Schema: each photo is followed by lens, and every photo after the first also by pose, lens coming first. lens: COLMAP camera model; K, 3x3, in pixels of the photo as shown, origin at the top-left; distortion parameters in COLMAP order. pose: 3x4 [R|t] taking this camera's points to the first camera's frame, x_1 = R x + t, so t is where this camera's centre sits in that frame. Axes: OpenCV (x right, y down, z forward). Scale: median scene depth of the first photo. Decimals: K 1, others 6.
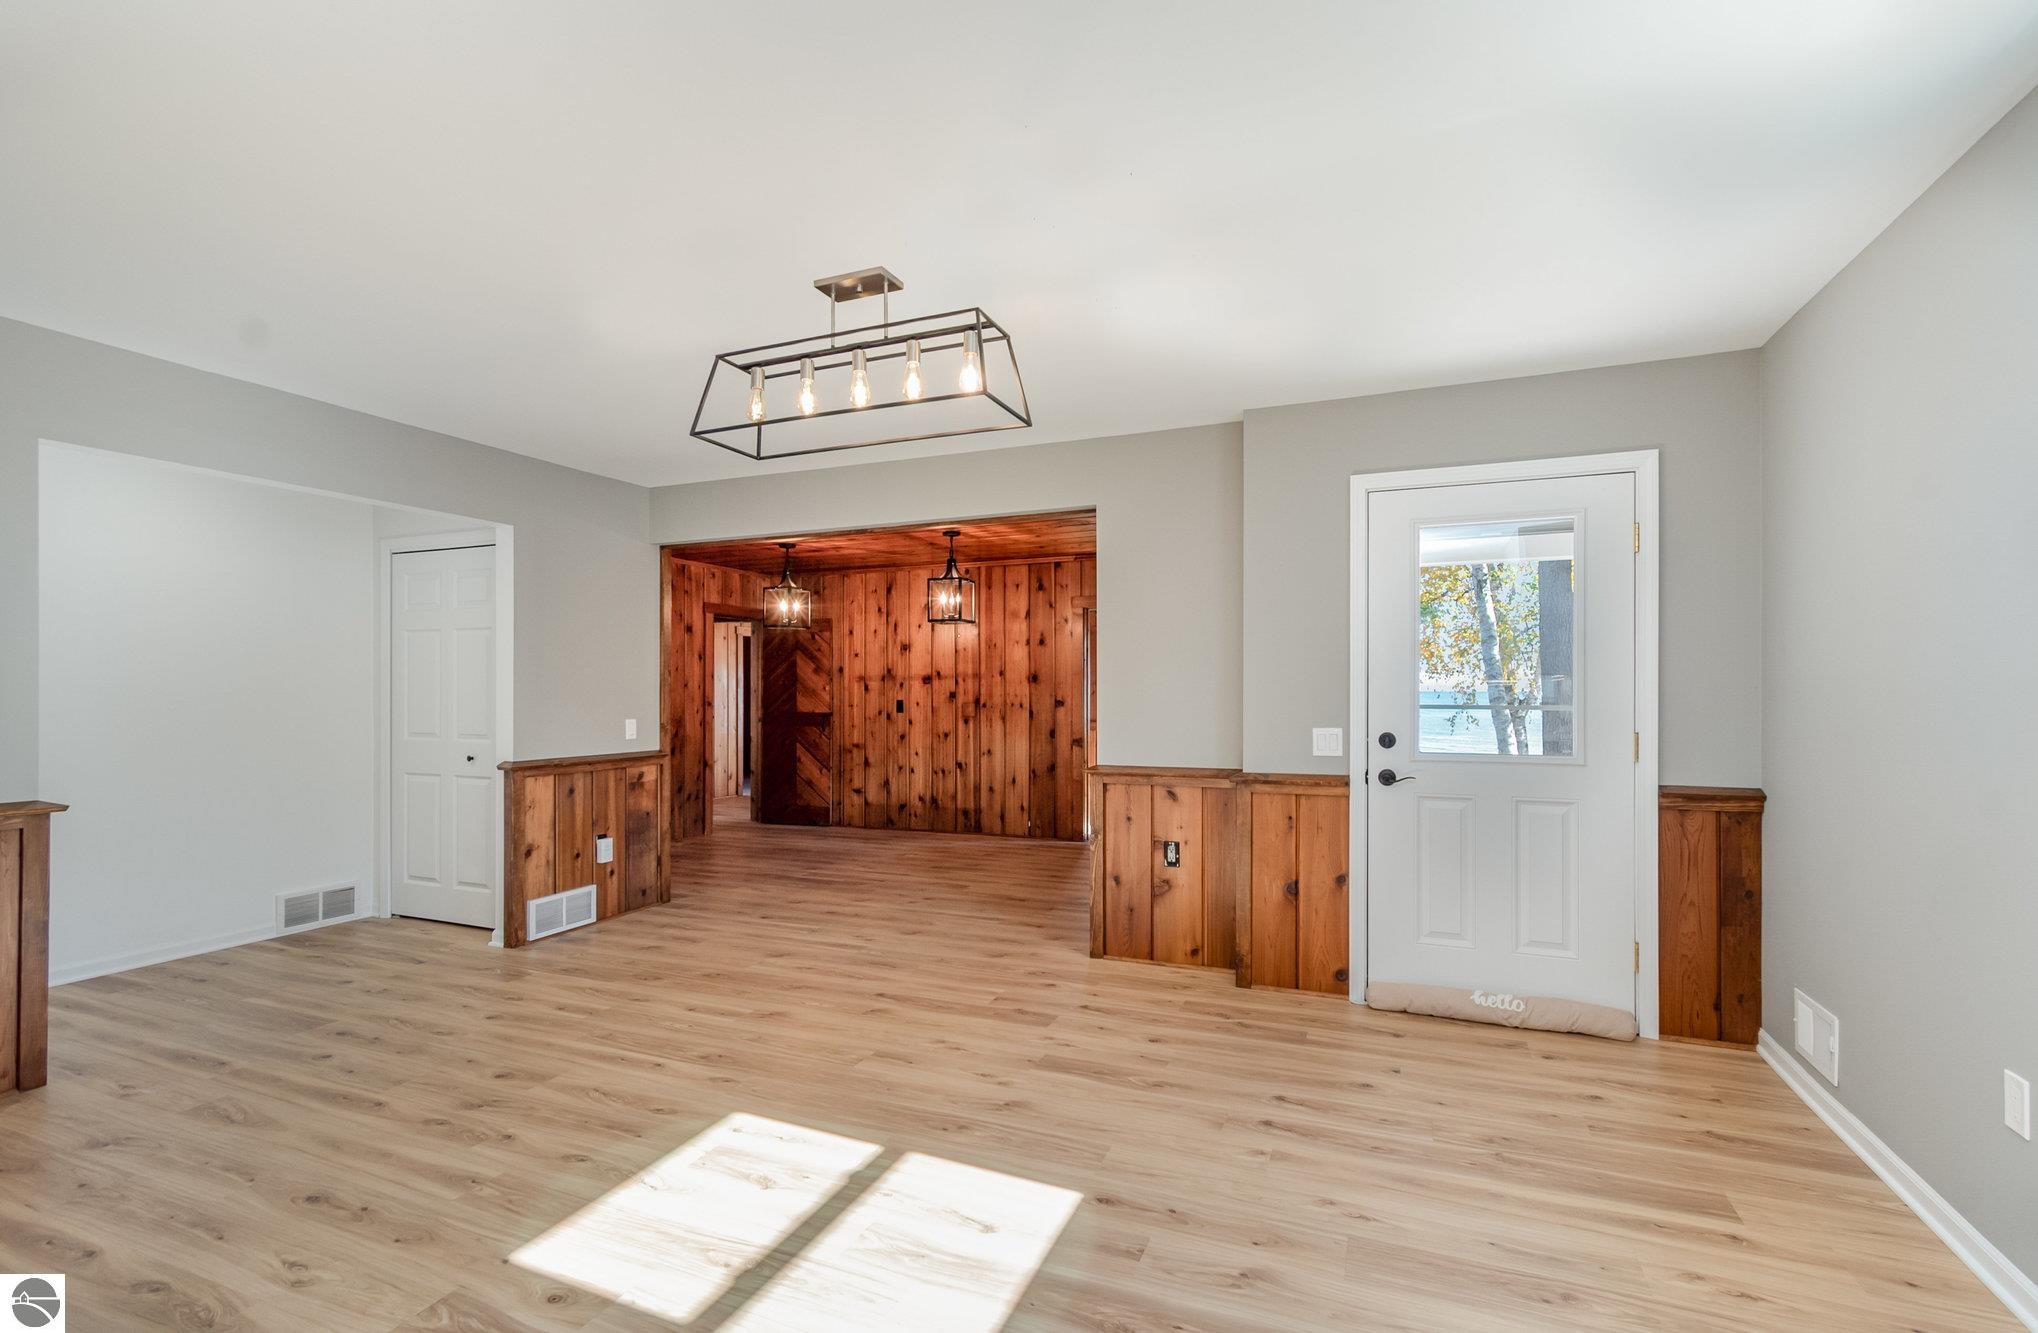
lens RADIAL K [[914.0, 0, 1023.1], [0, 914.0, 680.5], [0, 0, 1]] dist [-0.000346, -0.000355]
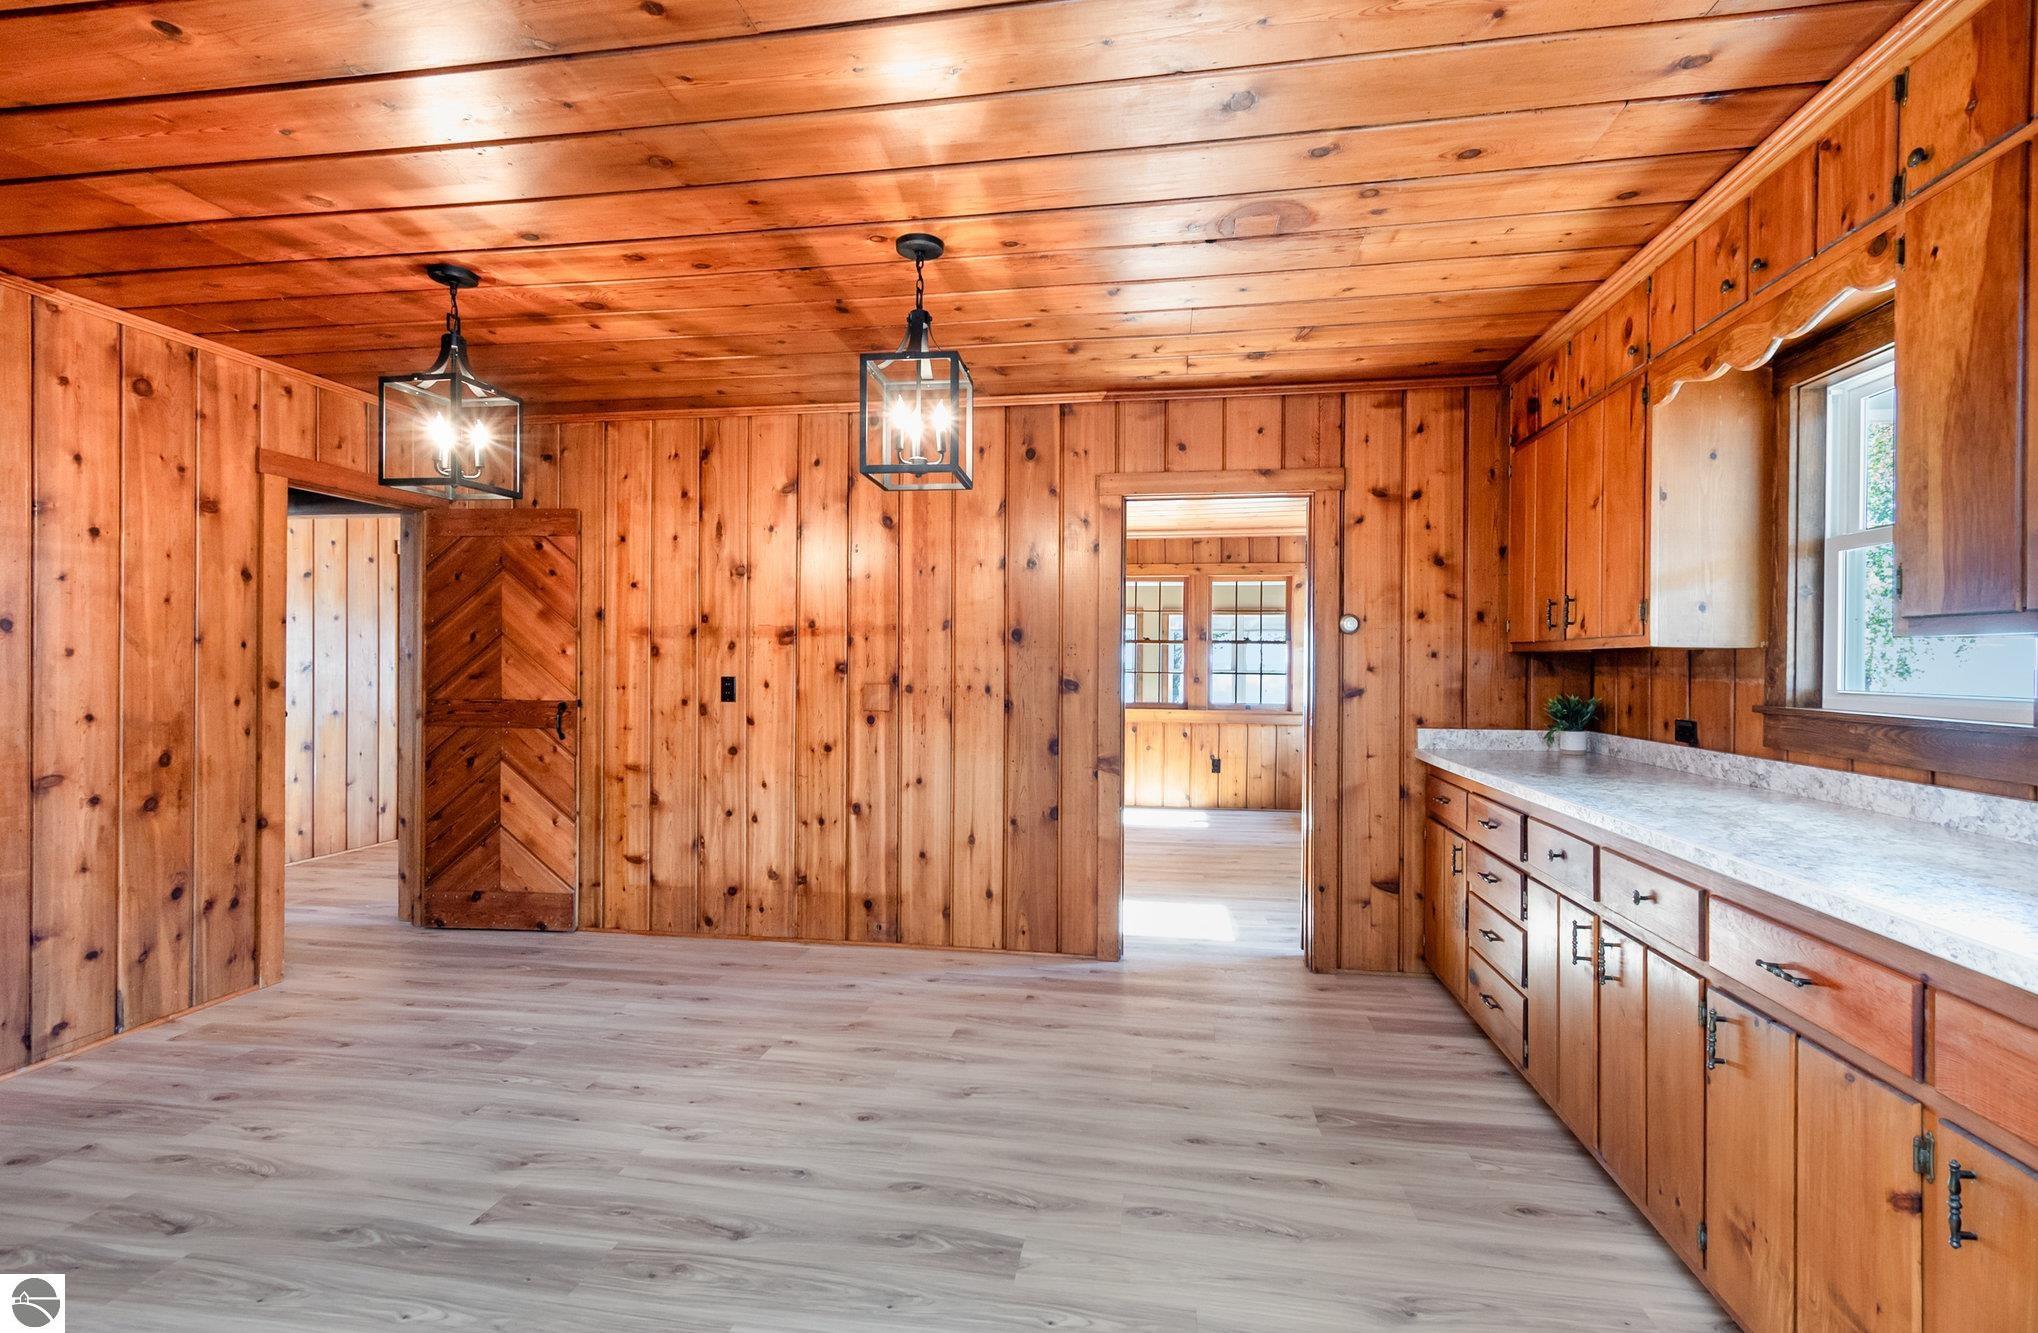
lens RADIAL K [[914.0, 0, 1020.6], [0, 914.0, 666.1], [0, 0, 1]] dist [-0.000346, -0.000355]
pose [[0.971558, 0.007510, 0.236684, -0.098191], [-0.011405, 0.999821, 0.015088, 0.006318], [-0.236528, -0.017358, 0.971470, 0.481073]]
